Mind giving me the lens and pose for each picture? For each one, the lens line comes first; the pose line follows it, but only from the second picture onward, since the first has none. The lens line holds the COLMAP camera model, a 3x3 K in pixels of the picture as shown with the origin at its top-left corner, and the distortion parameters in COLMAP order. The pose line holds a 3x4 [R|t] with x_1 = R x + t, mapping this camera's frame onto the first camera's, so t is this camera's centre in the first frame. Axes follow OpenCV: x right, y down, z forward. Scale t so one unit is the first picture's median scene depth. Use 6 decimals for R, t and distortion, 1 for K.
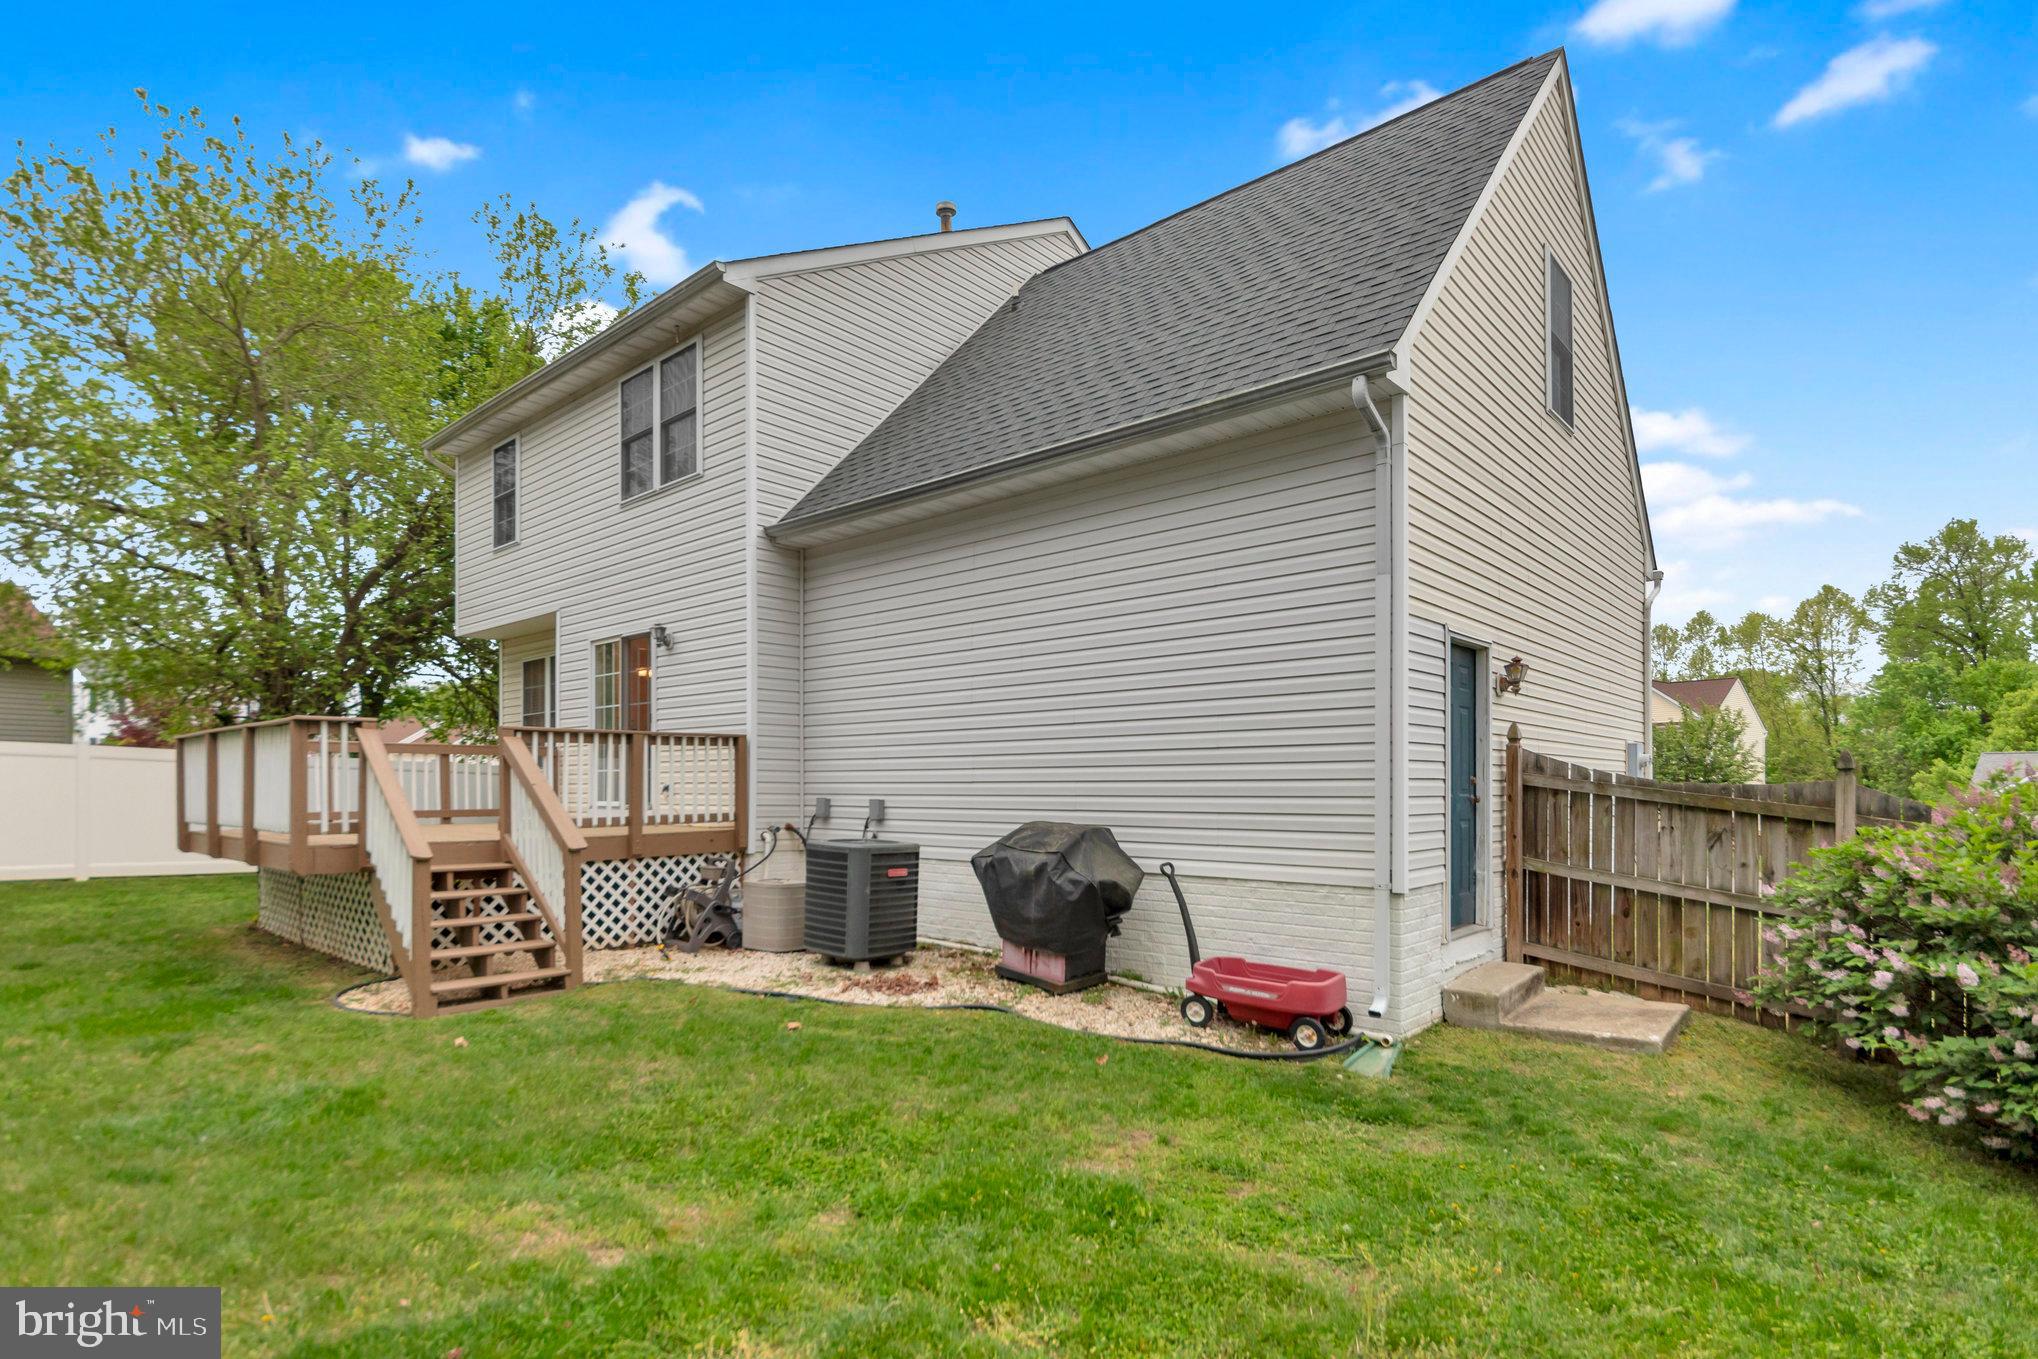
lens RADIAL K [[1023.4, 0, 1017.0], [0, 1023.4, 787.6], [0, 0, 1]] dist [-0.001585, -0.000152]
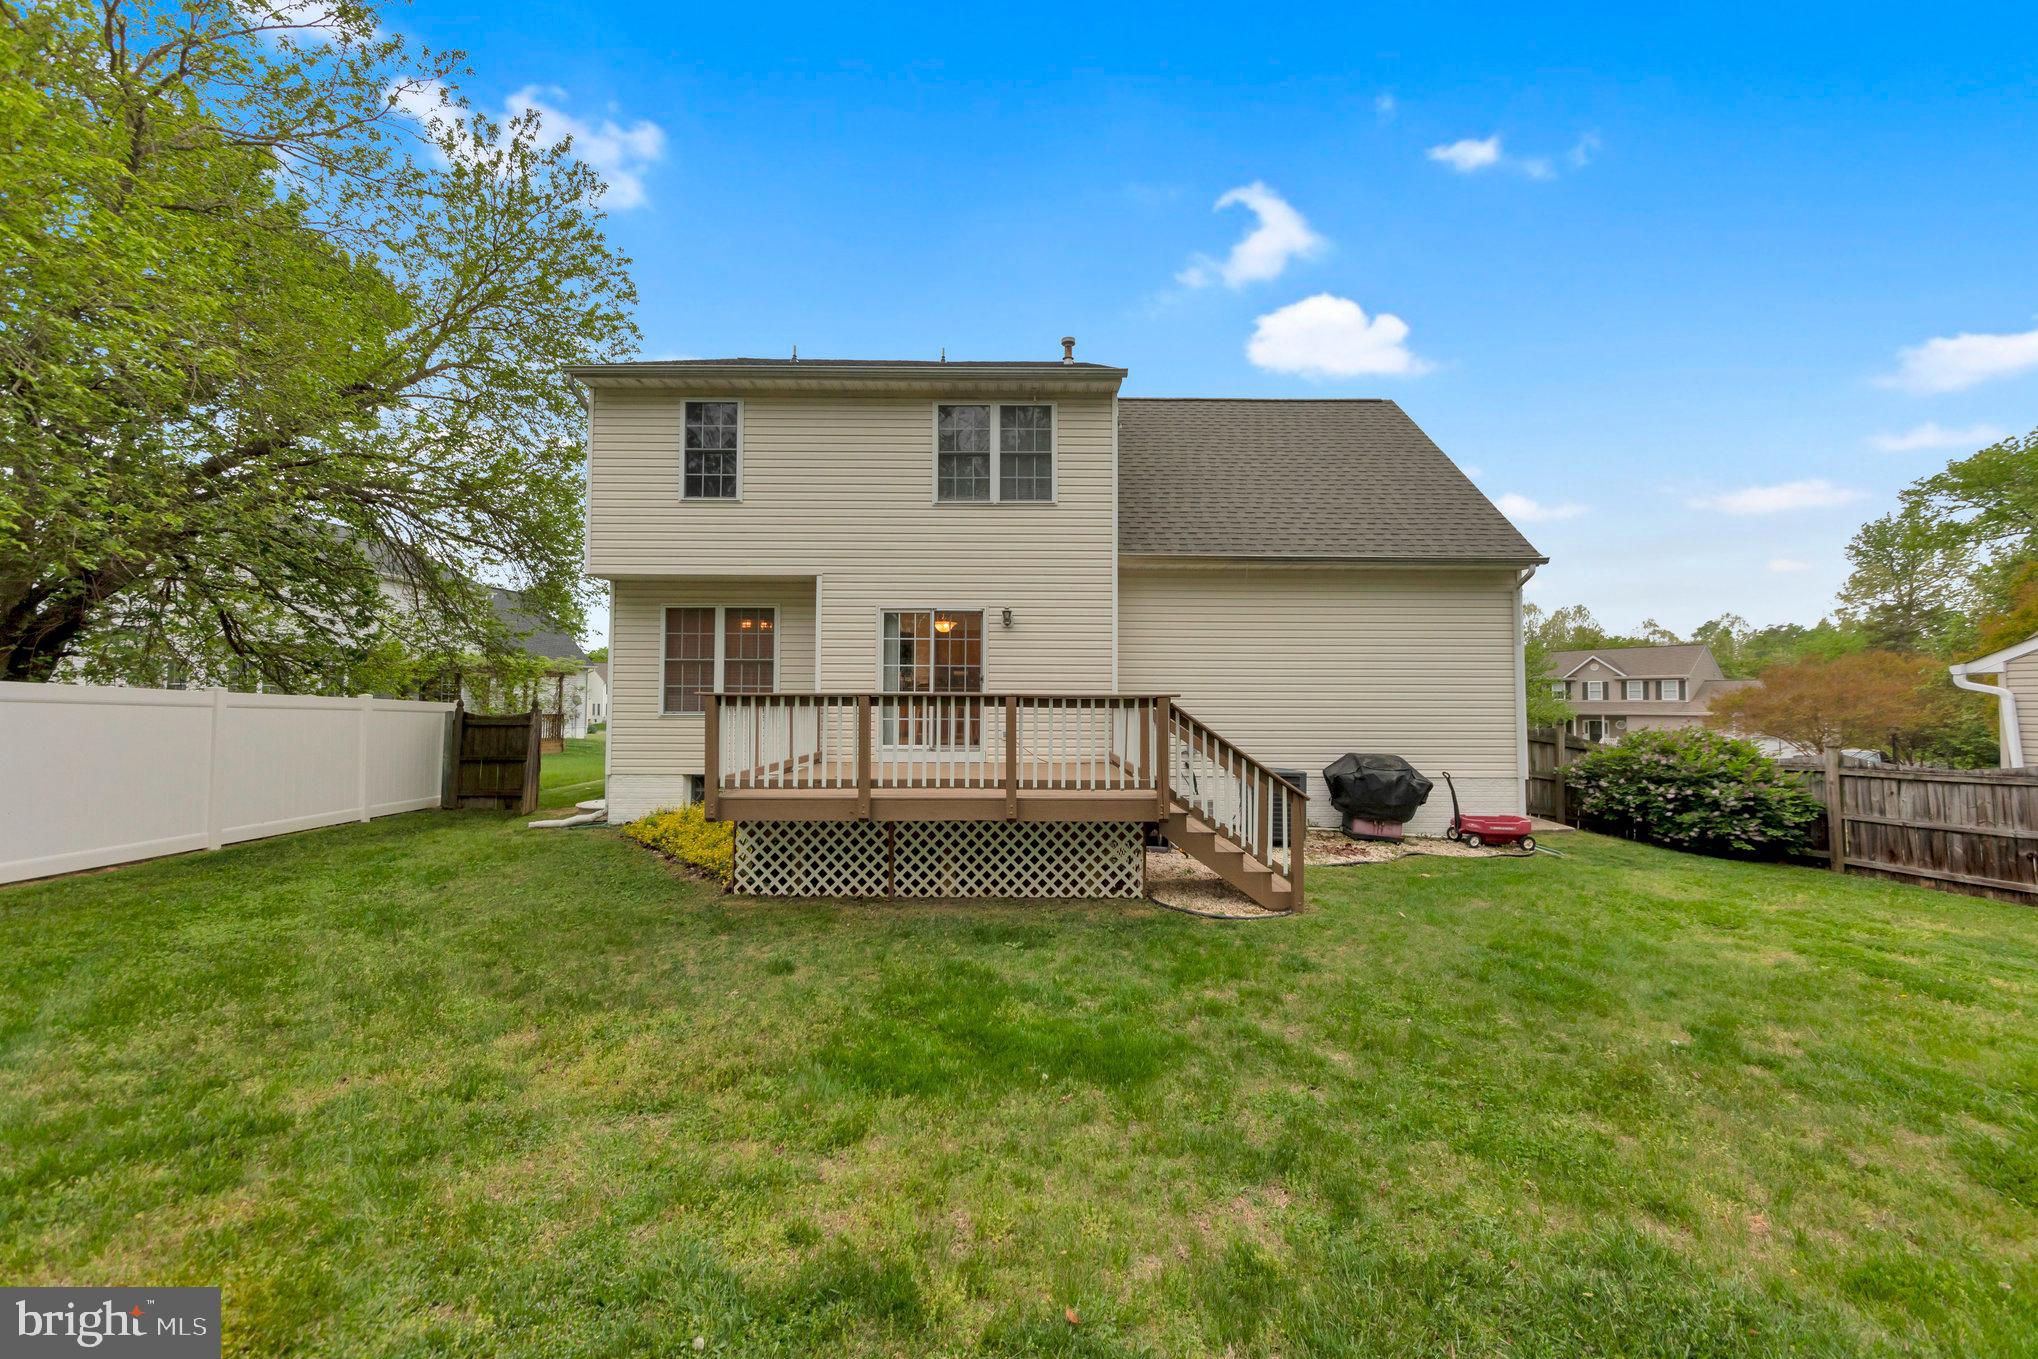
lens RADIAL K [[717.4, 0, 1019.0], [0, 717.4, 679.5], [0, 0, 1]] dist [0.000281, 0.000015]
pose [[0.743545, 0.023486, 0.668273, -0.757703], [-0.005093, 0.999553, -0.029462, -0.033802], [-0.668666, 0.018503, 0.743332, 0.252221]]
